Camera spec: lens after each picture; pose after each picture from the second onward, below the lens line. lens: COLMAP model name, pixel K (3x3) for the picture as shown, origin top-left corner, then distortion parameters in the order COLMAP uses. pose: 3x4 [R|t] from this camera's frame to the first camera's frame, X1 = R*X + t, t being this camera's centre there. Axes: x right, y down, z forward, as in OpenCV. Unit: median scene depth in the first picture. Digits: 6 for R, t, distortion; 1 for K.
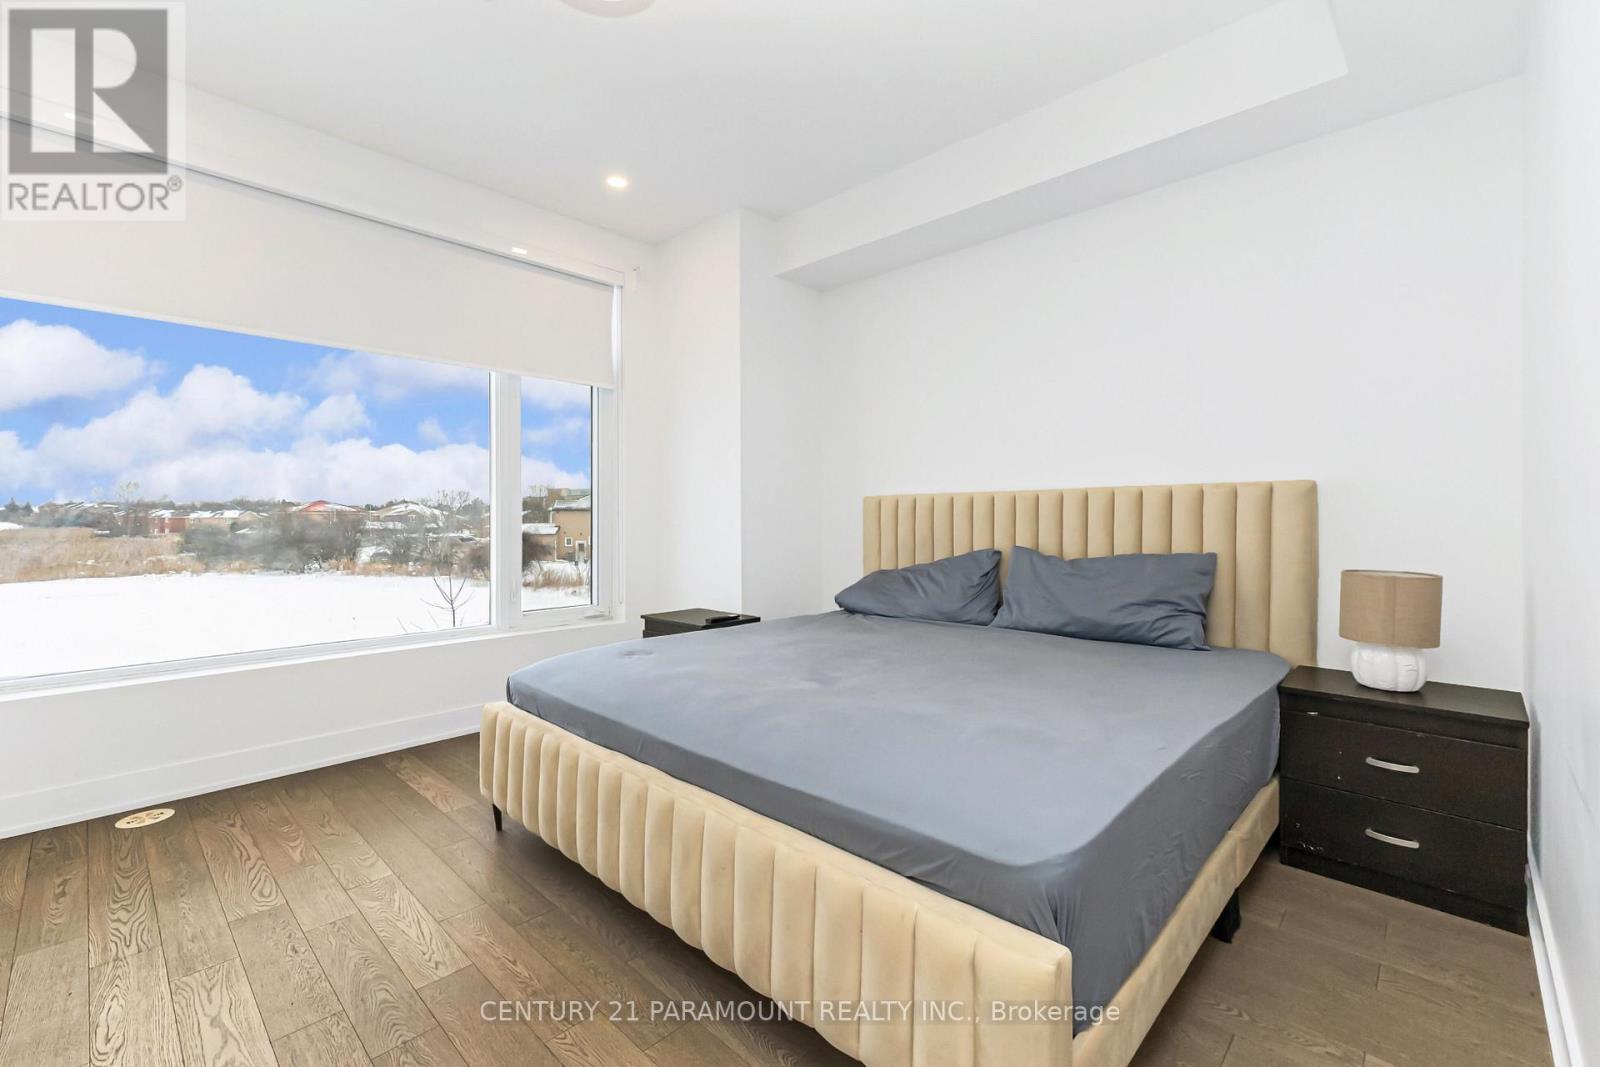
lens RADIAL K [[678.4, 0, 796.3], [0, 678.4, 530.5], [0, 0, 1]] dist [0.003758, 0.000481]
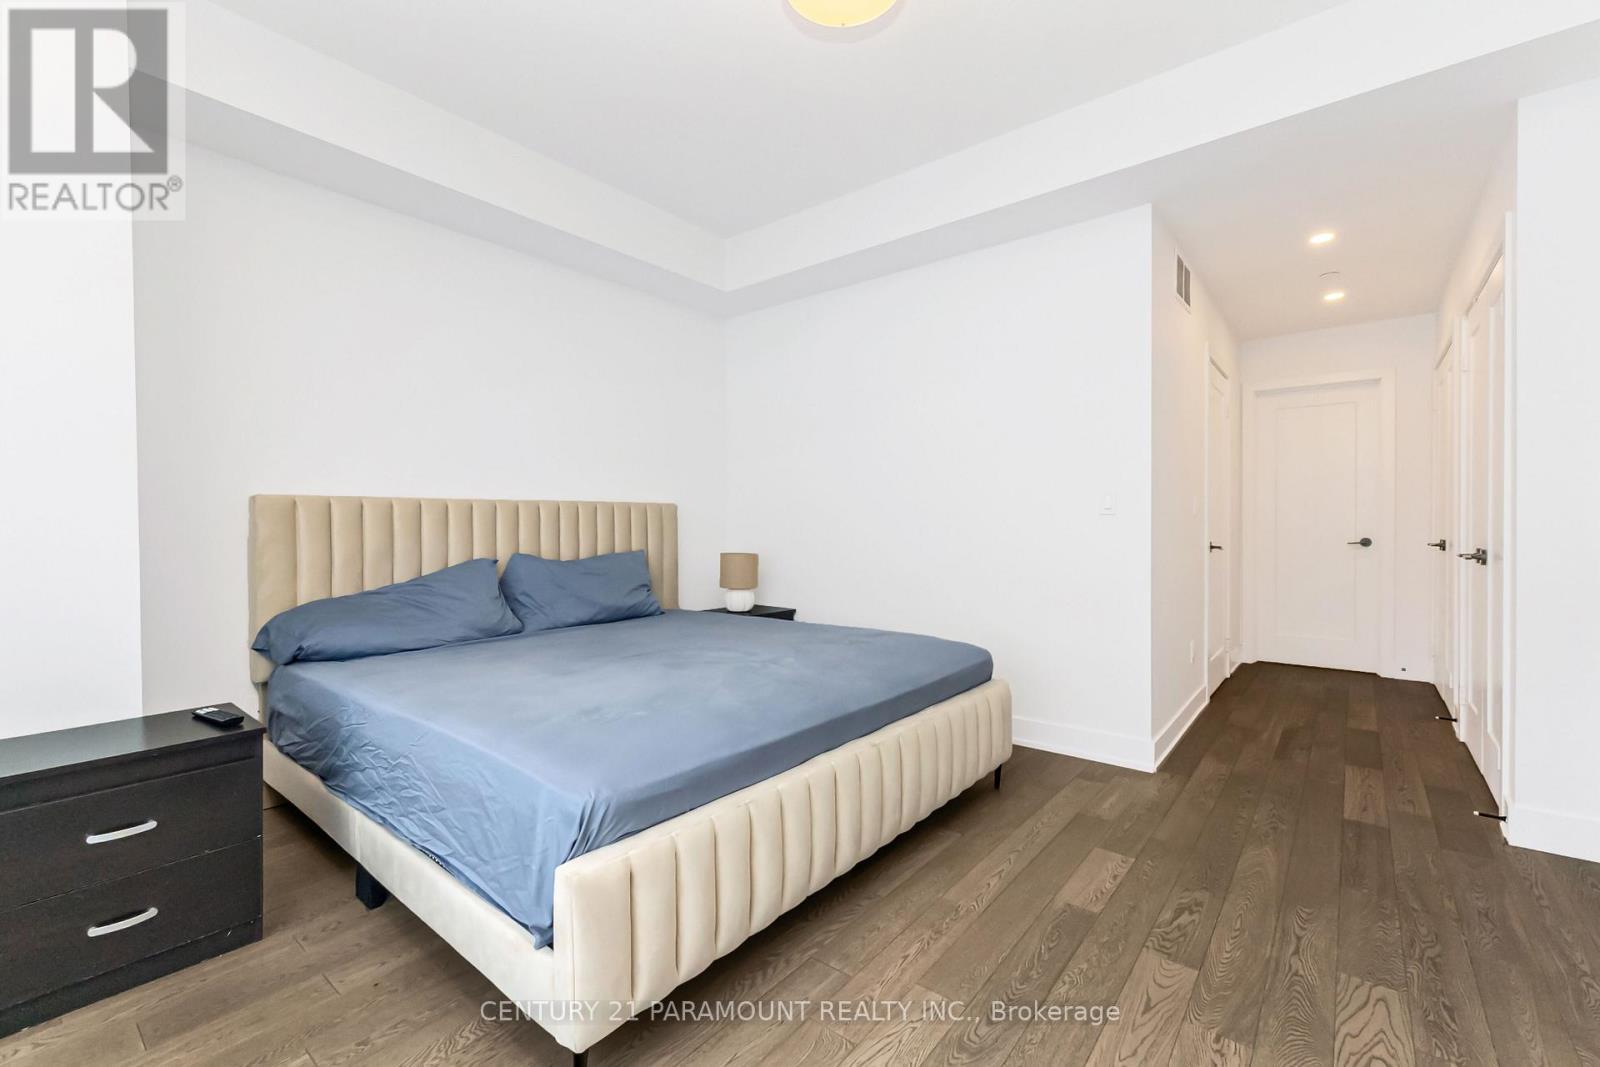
lens RADIAL K [[678.4, 0, 796.3], [0, 678.4, 530.5], [0, 0, 1]] dist [0.003758, 0.000481]
pose [[-0.072867, -0.005173, 0.997328, -1.035843], [0.022870, 0.999715, 0.006857, -0.015269], [-0.997079, 0.023309, -0.072728, 0.889352]]
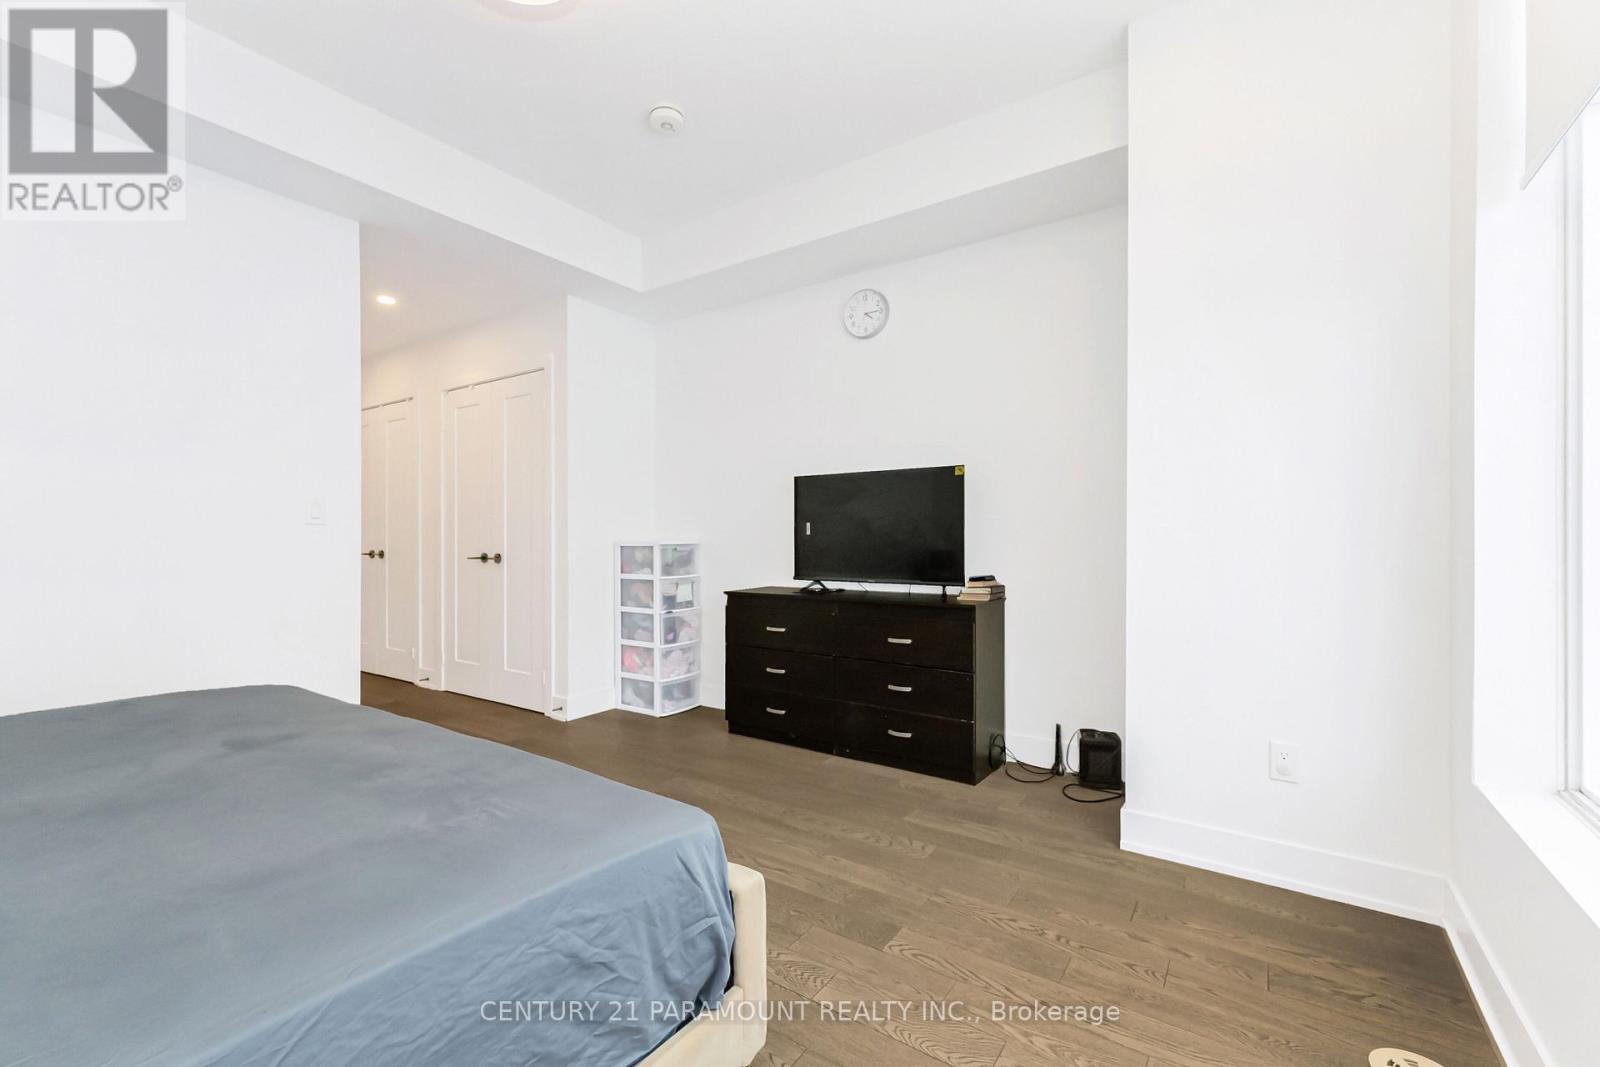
lens RADIAL K [[678.4, 0, 796.3], [0, 678.4, 530.5], [0, 0, 1]] dist [0.003758, 0.000481]
pose [[-0.987078, 0.002149, -0.160227, -0.414772], [0.001358, 0.999986, 0.005048, -0.014933], [0.160236, 0.004765, -0.987067, 1.577108]]
